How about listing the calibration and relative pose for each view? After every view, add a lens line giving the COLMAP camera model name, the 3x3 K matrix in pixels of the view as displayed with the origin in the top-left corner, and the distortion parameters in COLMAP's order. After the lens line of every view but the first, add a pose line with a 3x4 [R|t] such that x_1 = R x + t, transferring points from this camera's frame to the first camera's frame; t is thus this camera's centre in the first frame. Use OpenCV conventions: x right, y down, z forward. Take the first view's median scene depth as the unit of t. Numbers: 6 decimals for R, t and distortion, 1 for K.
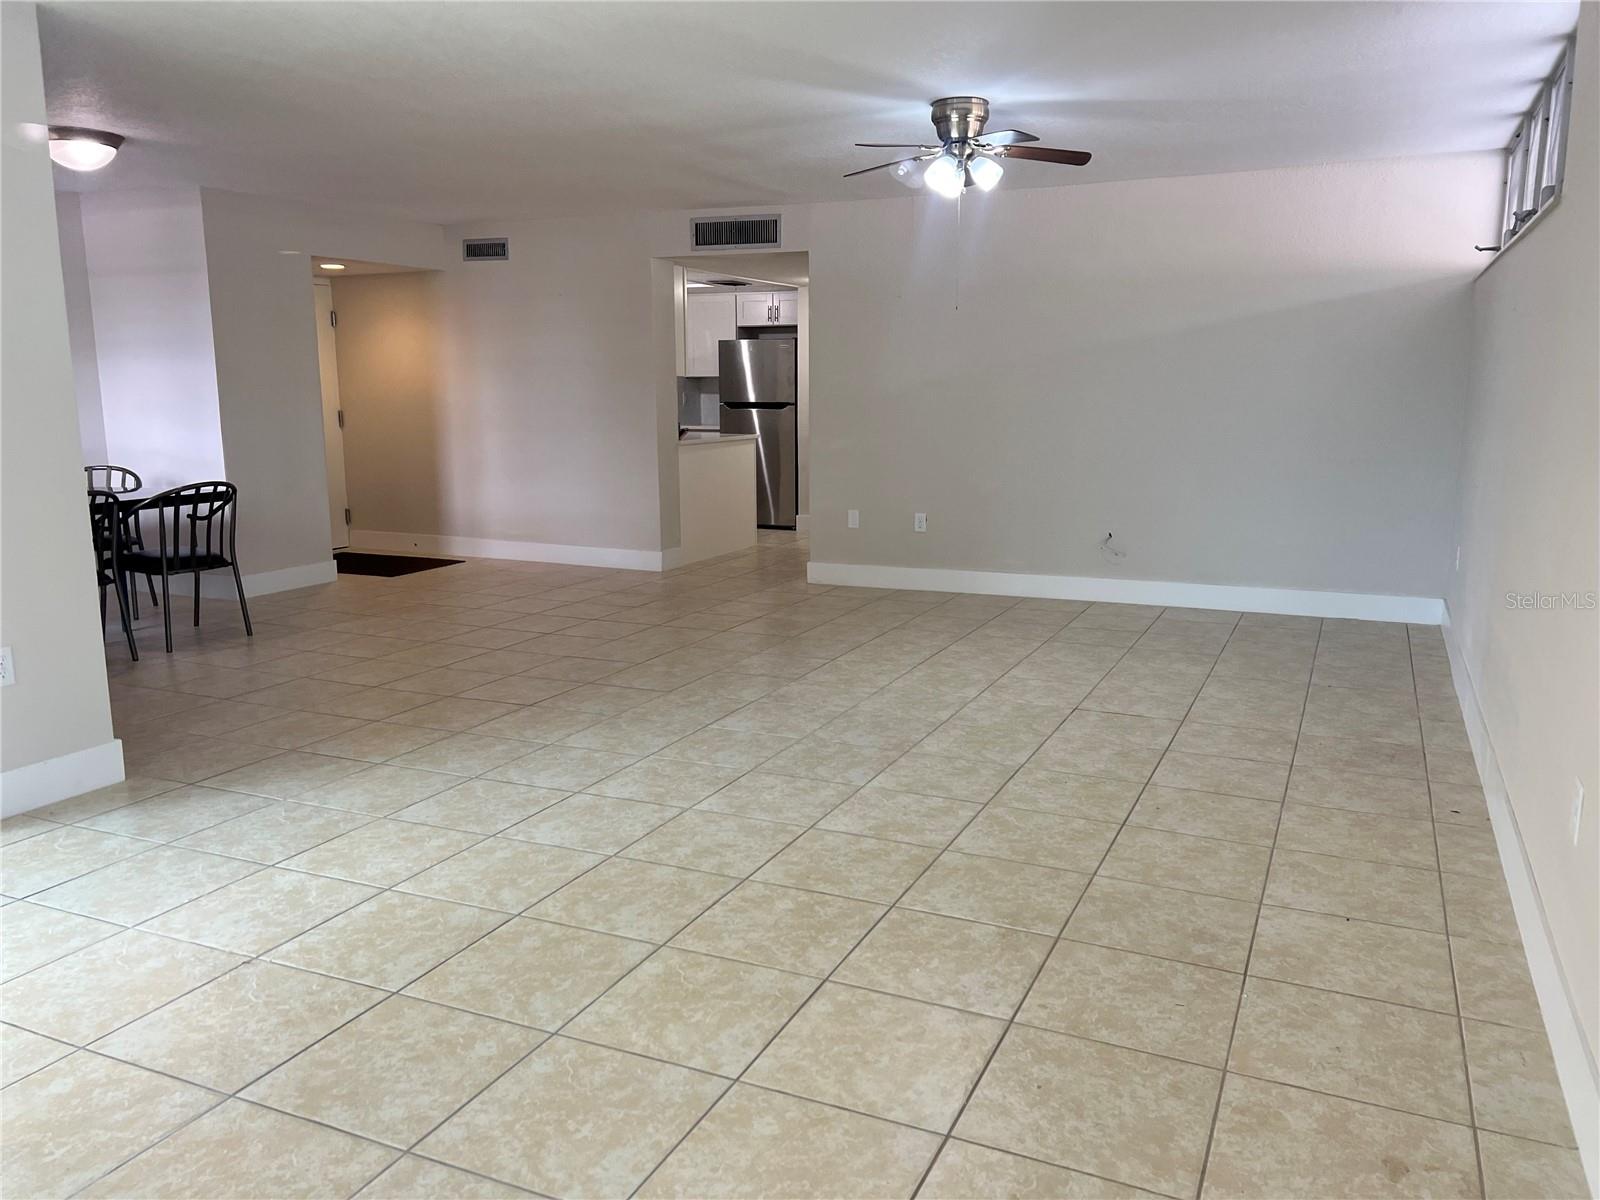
lens RADIAL K [[1204.9, 0, 804.3], [0, 1204.9, 595.8], [0, 0, 1]] dist [0.055668, -0.073016]
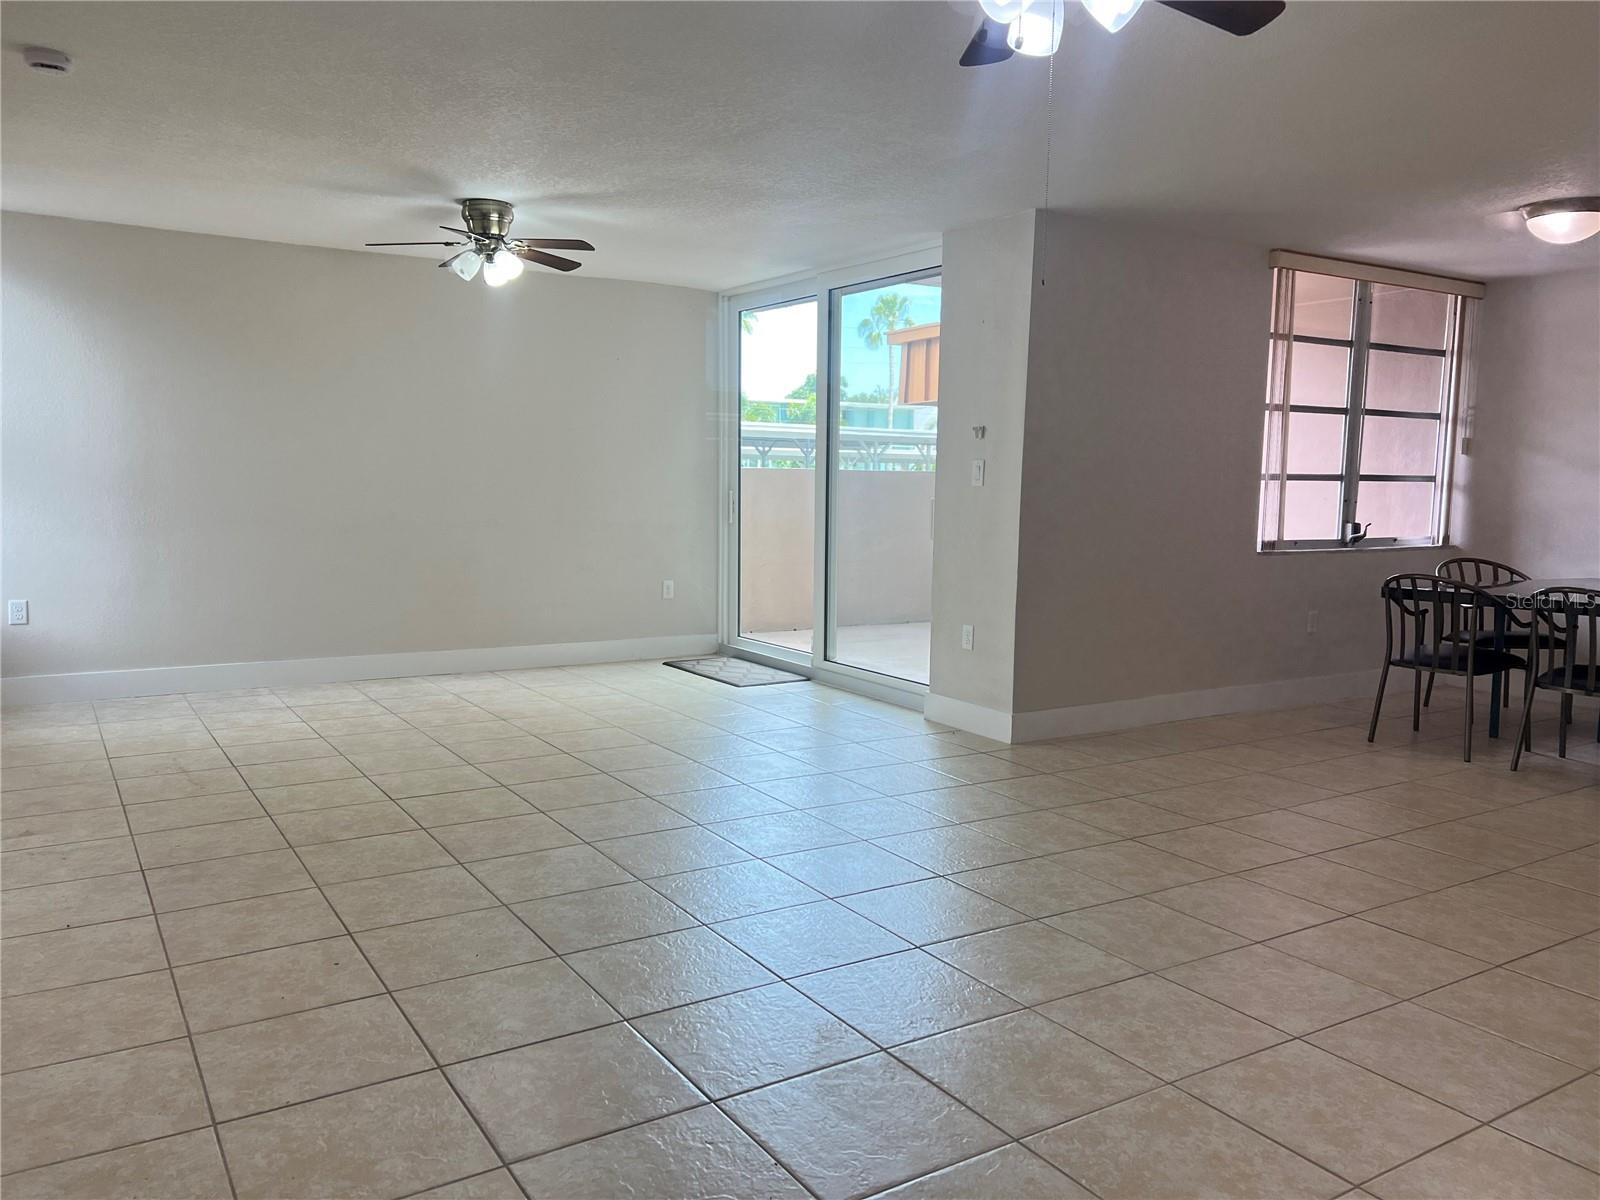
lens RADIAL K [[1270.9, 0, 909.9], [0, 1270.9, 592.2], [0, 0, 1]] dist [0.015663, 0.012734]
pose [[-0.506951, 0.076535, -0.858571, 0.902998], [-0.163232, 0.969504, 0.182806, -0.321267], [0.846378, 0.232820, -0.478998, 1.856964]]
